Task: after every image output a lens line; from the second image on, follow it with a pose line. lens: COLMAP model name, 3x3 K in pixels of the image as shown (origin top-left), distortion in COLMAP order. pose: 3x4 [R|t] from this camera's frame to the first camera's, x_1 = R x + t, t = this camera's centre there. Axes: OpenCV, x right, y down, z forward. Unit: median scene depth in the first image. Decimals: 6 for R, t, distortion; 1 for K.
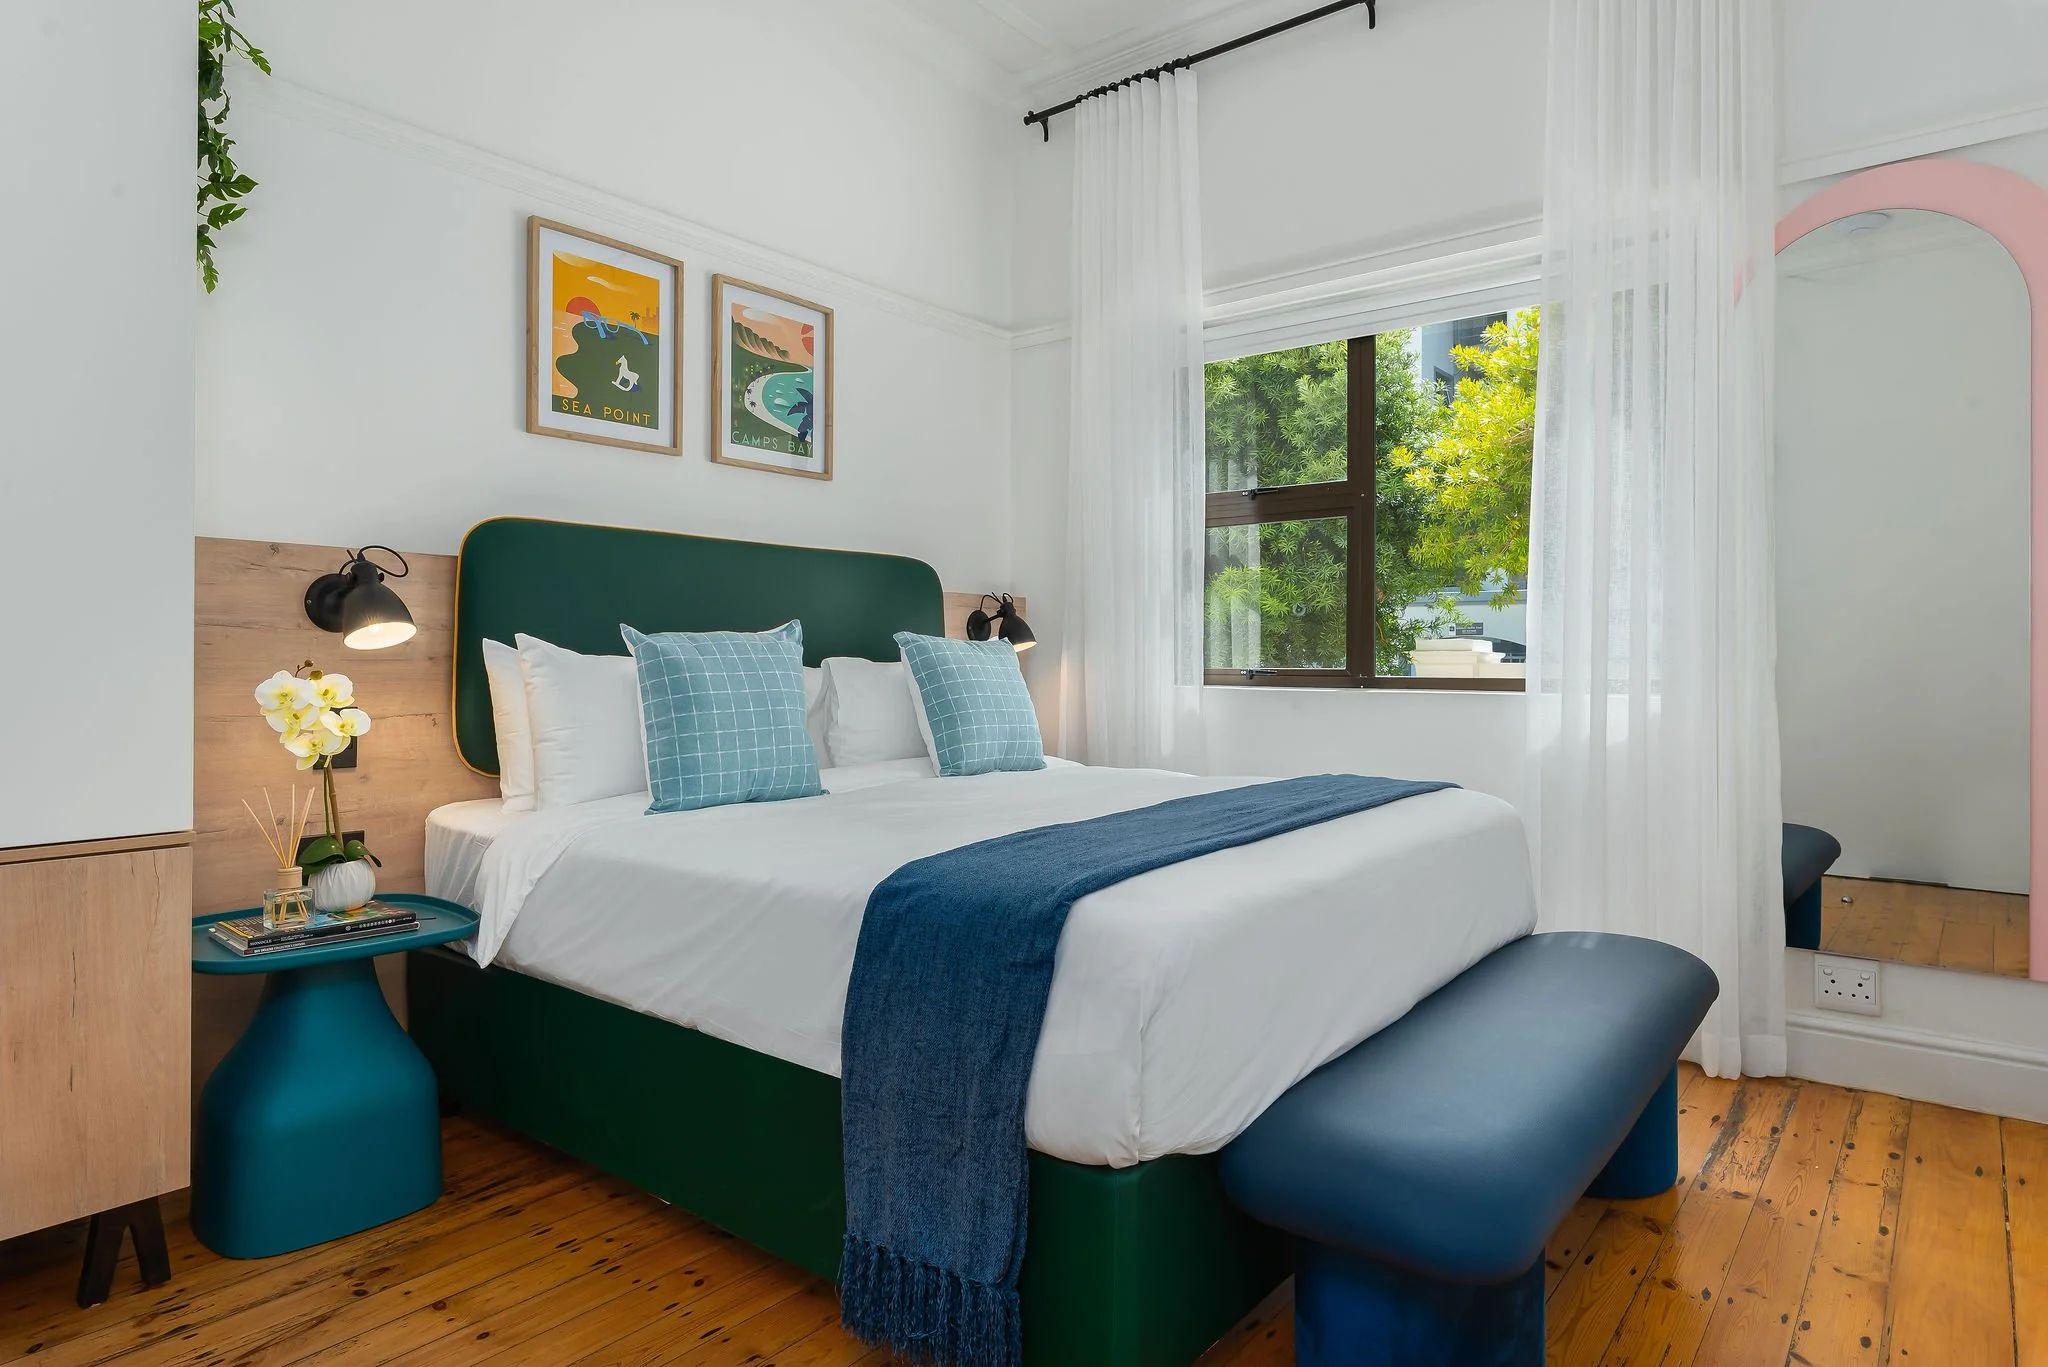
lens RADIAL K [[1166.4, 0, 1031.7], [0, 1166.4, 657.6], [0, 0, 1]] dist [0.001850, 0.001025]
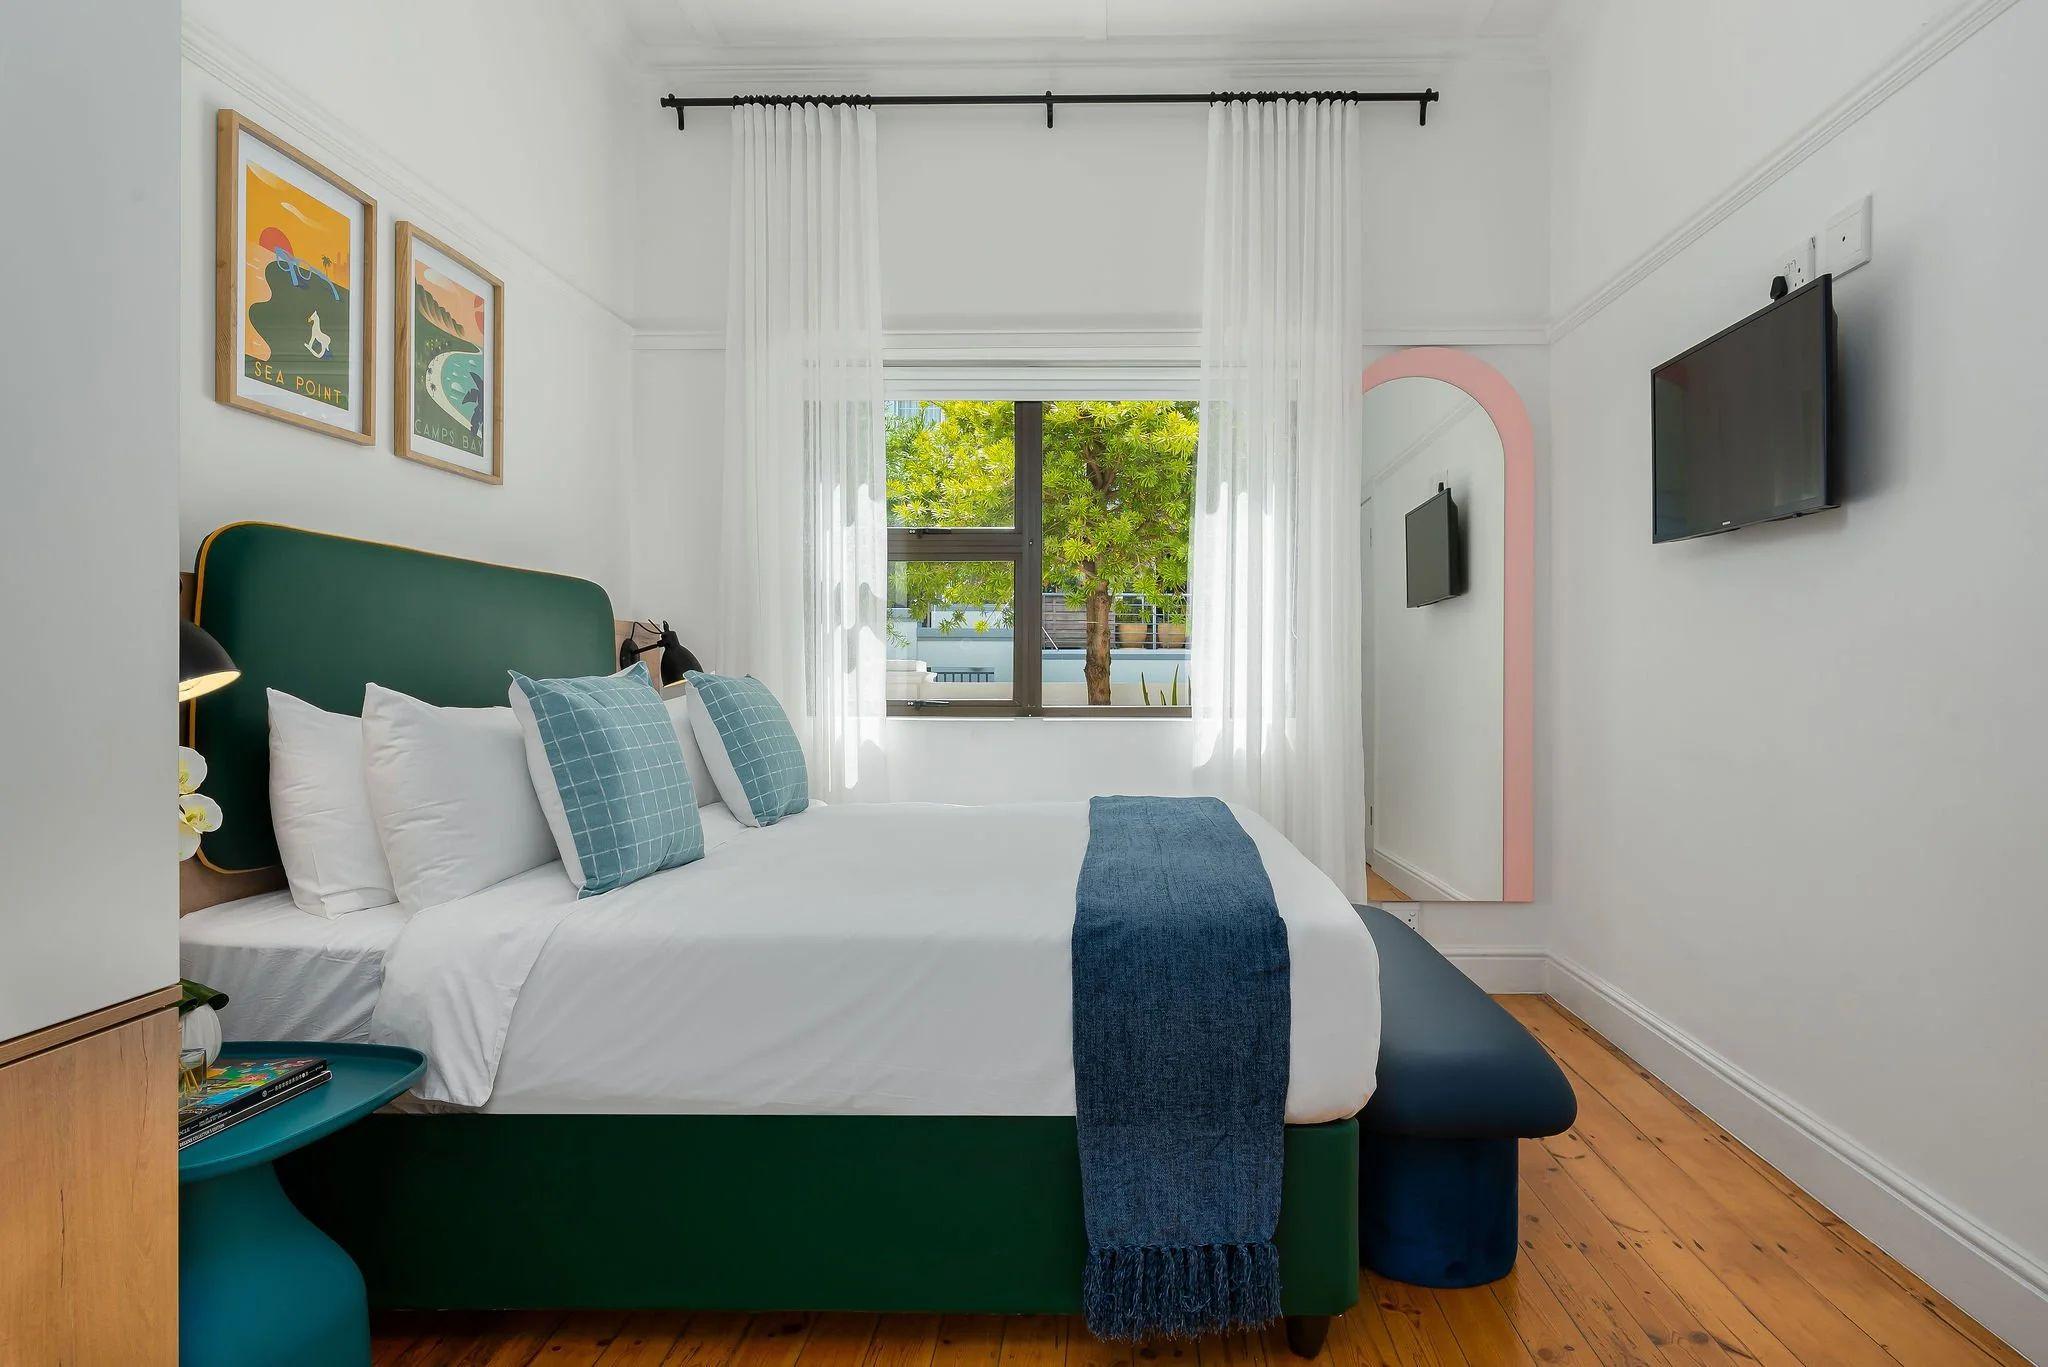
lens RADIAL K [[1208.2, 0, 1095.7], [0, 1208.2, 675.5], [0, 0, 1]] dist [0.000804, -0.000142]
pose [[0.796873, -0.004718, 0.604128, -0.379569], [0.001342, 0.999981, 0.006040, -0.020961], [-0.604145, -0.004002, 0.796864, 0.049600]]
